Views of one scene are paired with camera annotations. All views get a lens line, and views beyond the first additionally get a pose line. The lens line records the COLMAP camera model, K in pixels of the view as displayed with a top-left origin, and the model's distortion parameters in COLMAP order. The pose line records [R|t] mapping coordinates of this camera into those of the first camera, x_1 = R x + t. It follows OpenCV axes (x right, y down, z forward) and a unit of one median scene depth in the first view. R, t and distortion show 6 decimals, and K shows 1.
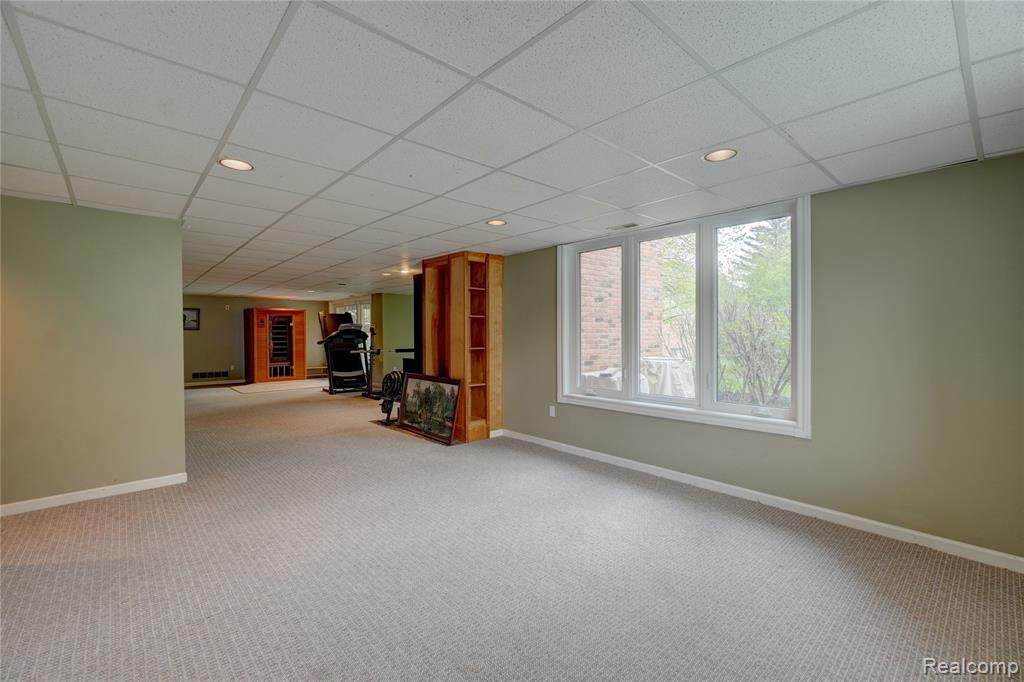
lens RADIAL K [[439.9, 0, 510.9], [0, 439.9, 338.4], [0, 0, 1]] dist [-0.010081, 0.000149]
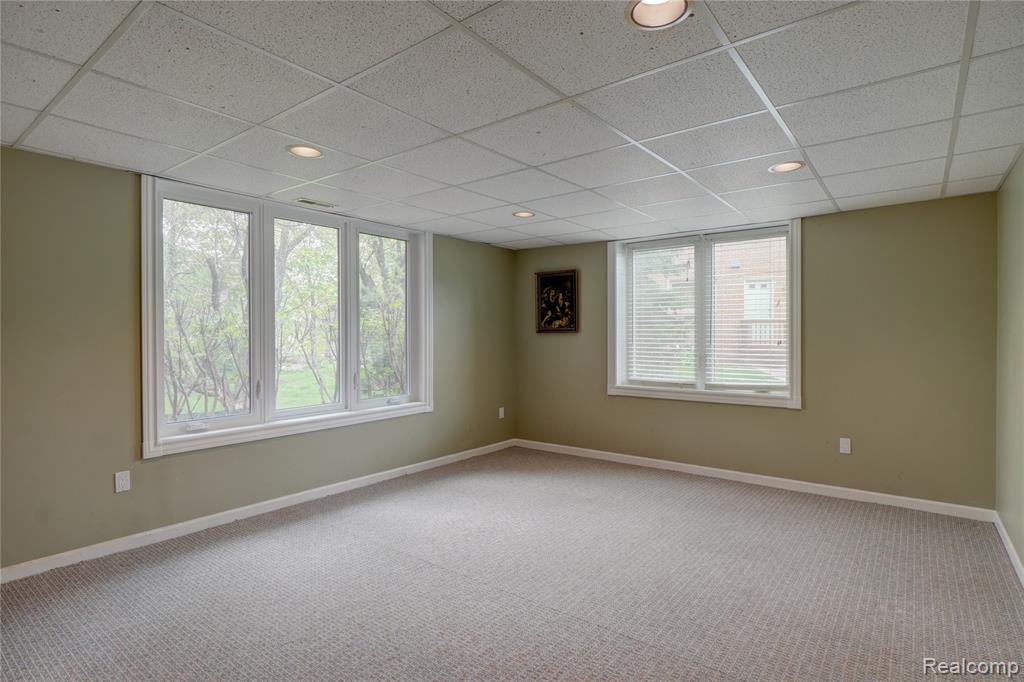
lens RADIAL K [[524.7, 0, 511.4], [0, 524.7, 338.2], [0, 0, 1]] dist [-0.003875, -0.000448]
pose [[-0.177441, -0.013765, 0.984035, -0.763979], [0.002375, 0.999893, 0.014415, -0.019484], [-0.984129, 0.004895, -0.177389, 0.808371]]
